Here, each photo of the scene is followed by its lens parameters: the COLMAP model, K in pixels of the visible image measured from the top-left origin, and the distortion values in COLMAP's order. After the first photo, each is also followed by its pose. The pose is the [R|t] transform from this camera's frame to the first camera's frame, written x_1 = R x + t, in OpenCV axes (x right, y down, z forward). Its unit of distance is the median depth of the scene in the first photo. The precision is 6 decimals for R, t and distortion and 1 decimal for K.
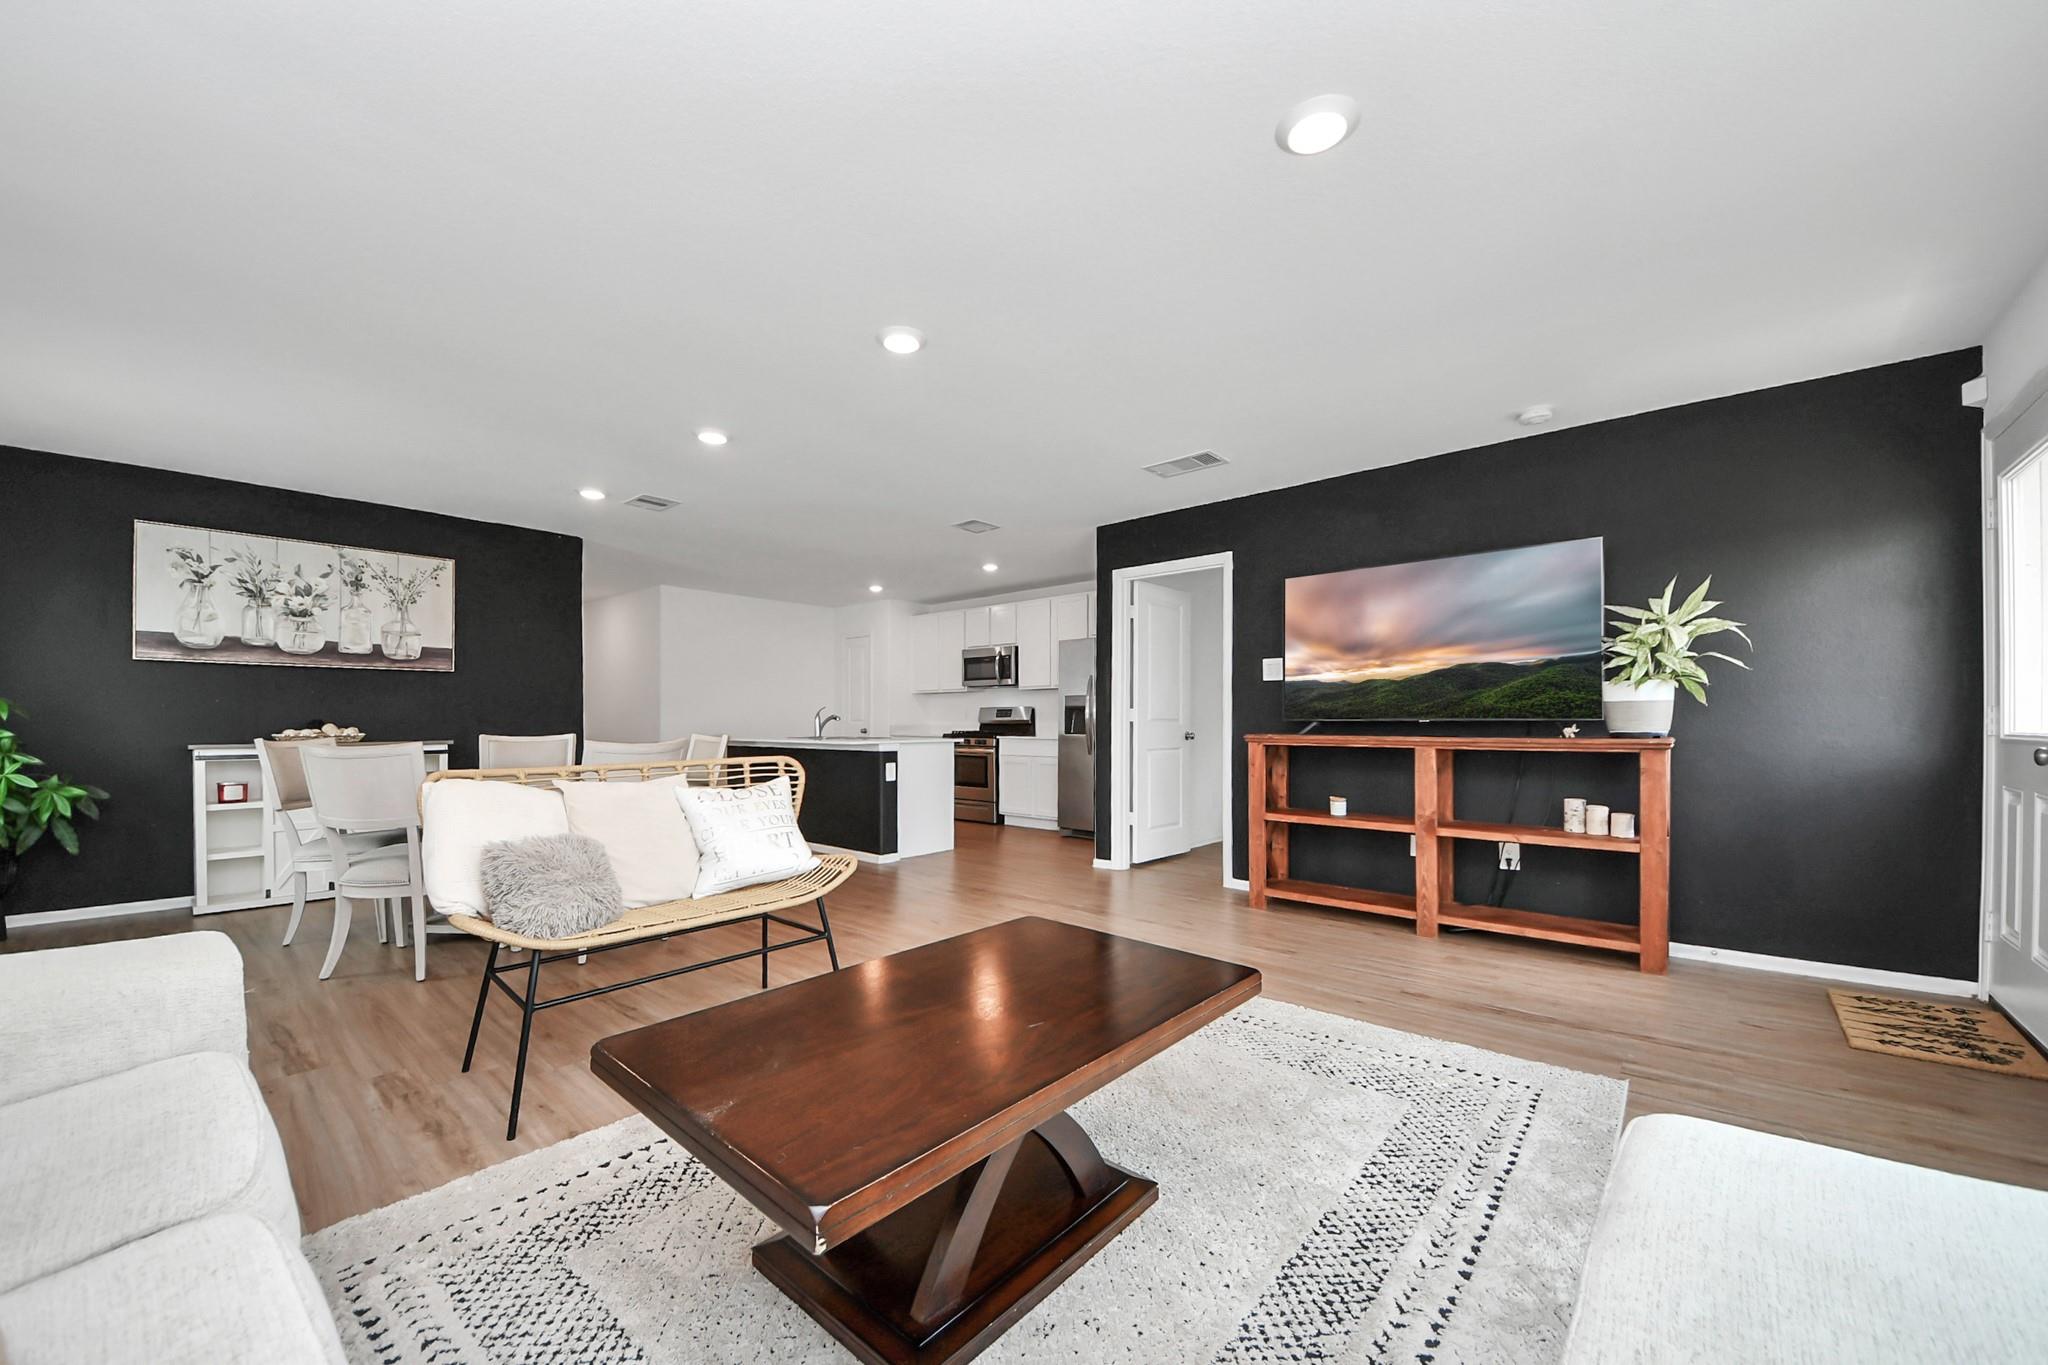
lens RADIAL K [[735.8, 0, 1026.3], [0, 735.8, 714.5], [0, 0, 1]] dist [-0.001340, -0.000152]
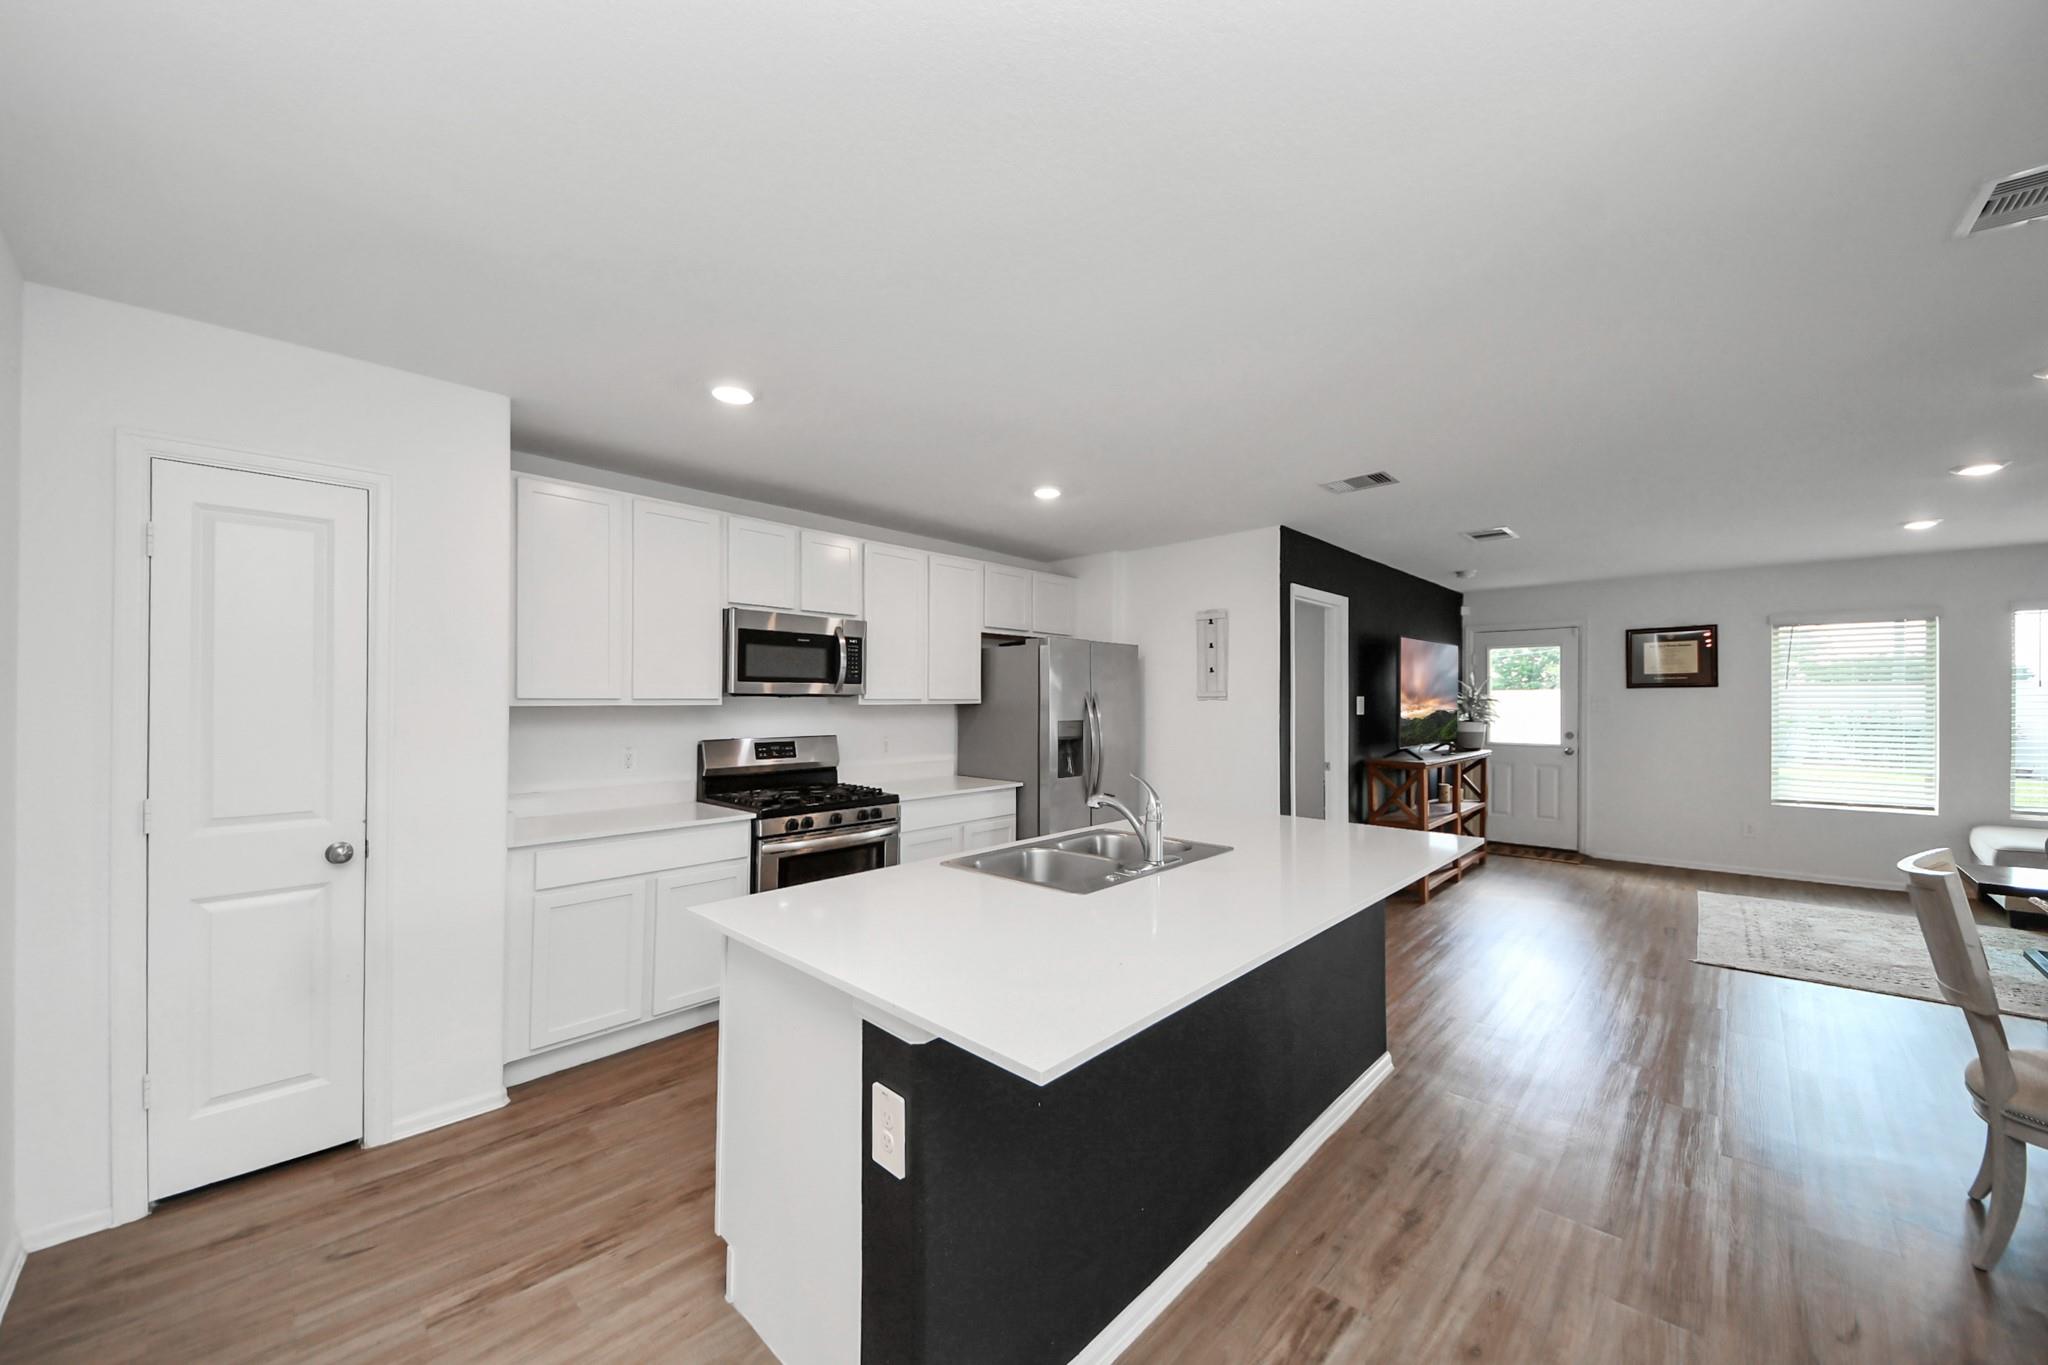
lens RADIAL K [[735.8, 0, 1026.3], [0, 735.8, 714.5], [0, 0, 1]] dist [-0.001340, -0.000152]
pose [[0.059300, -0.018188, 0.998074, -0.536011], [-0.004155, 0.999821, 0.018467, -0.037301], [-0.998232, -0.005242, 0.059214, 0.856598]]
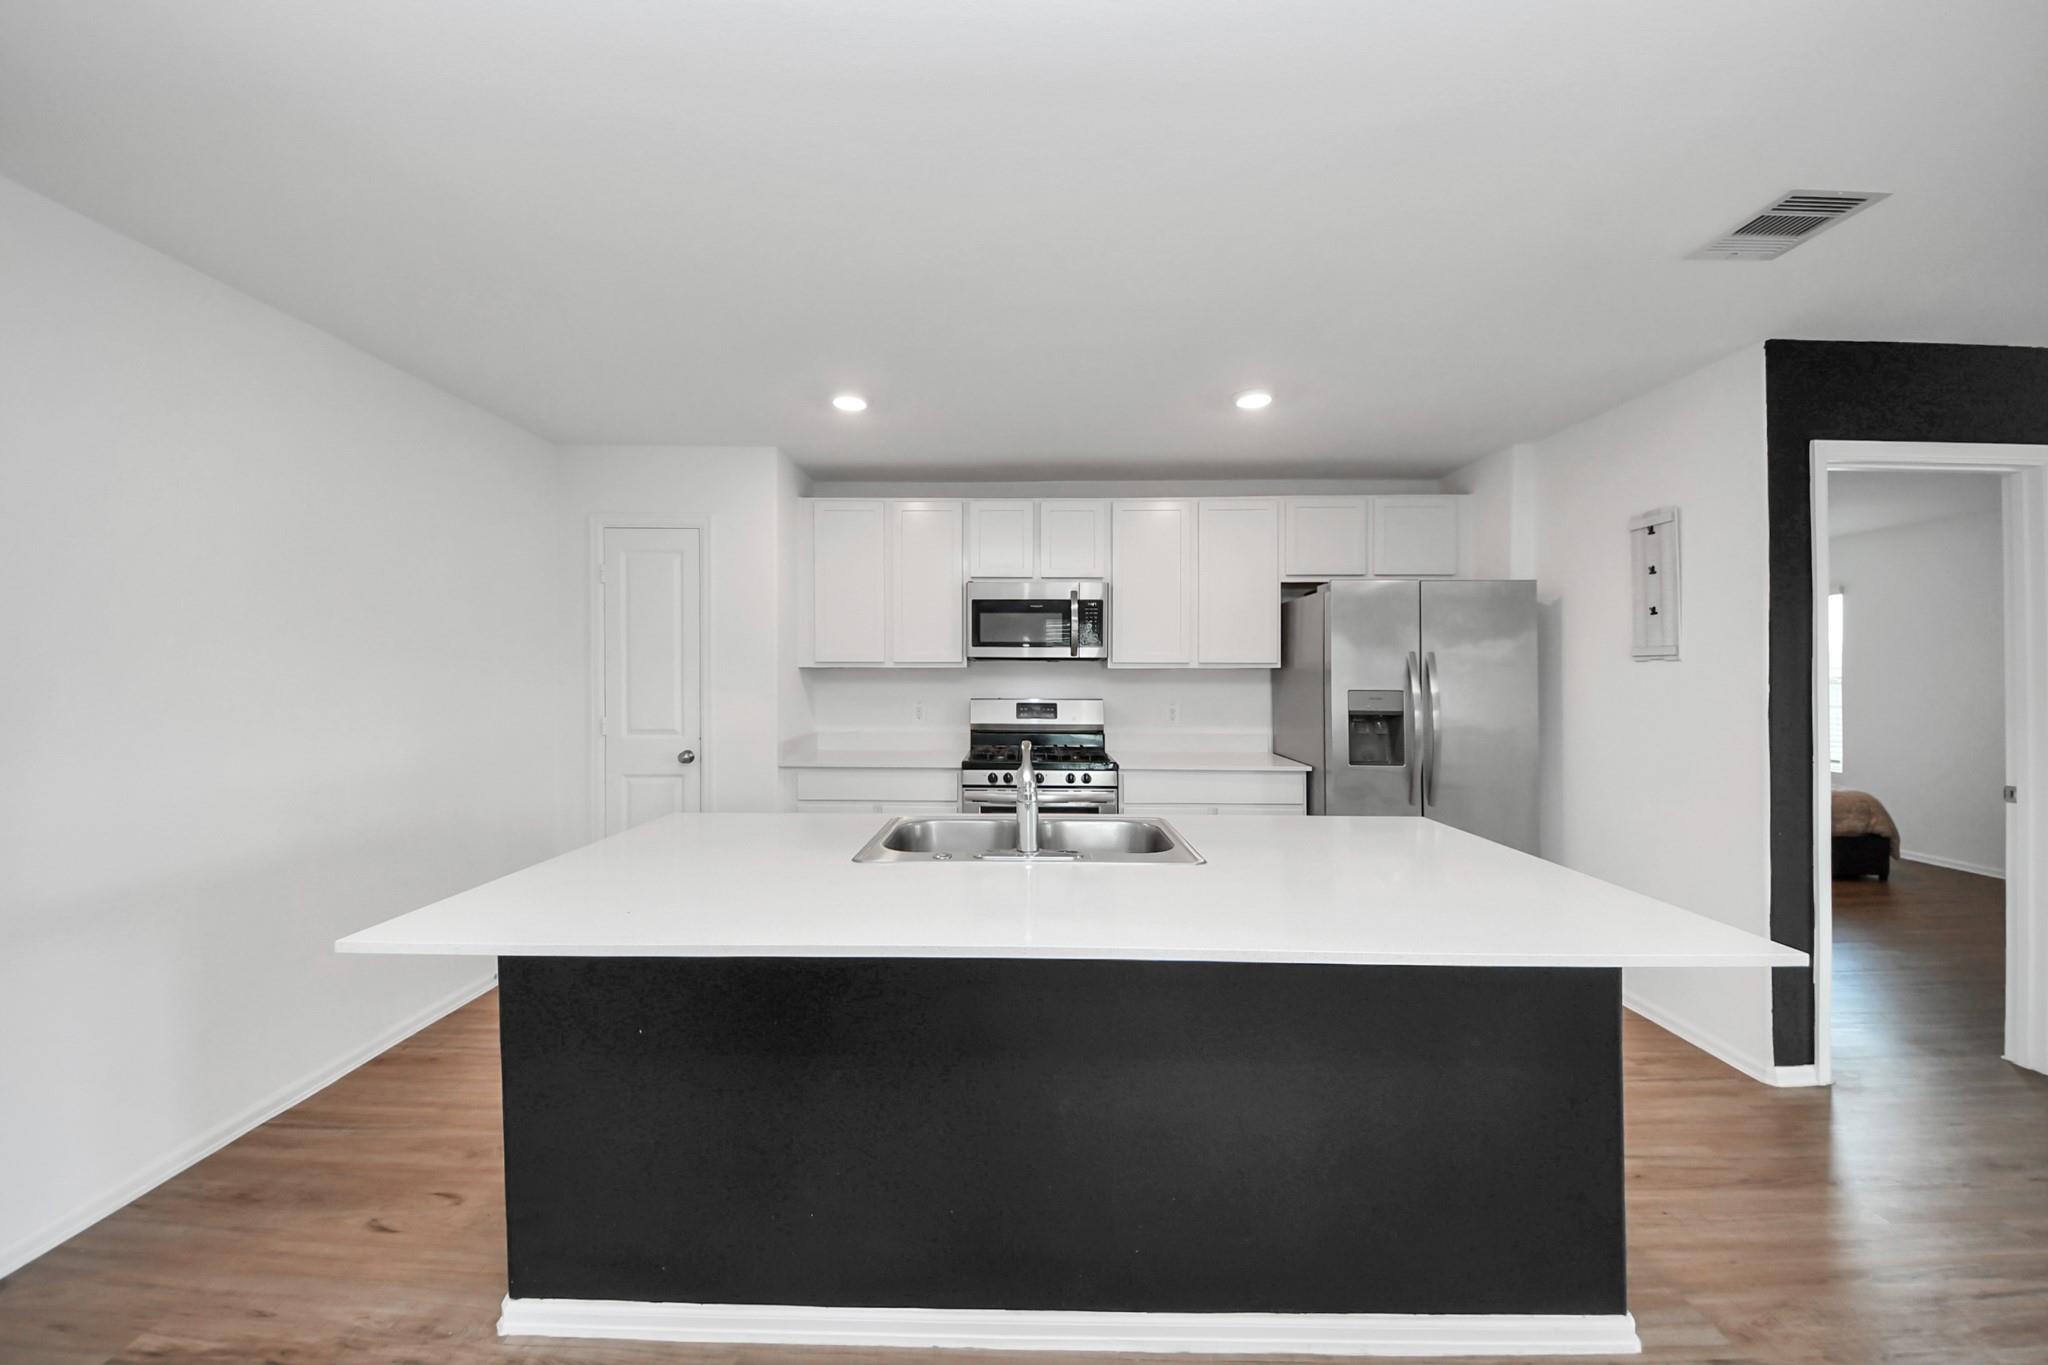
lens RADIAL K [[710.8, 0, 1019.3], [0, 710.8, 674.5], [0, 0, 1]] dist [0.000890, -0.000049]
pose [[0.779231, 0.001952, 0.626734, -0.377544], [-0.005278, 0.999980, 0.003448, -0.031067], [-0.626714, -0.005994, 0.779226, 0.652605]]
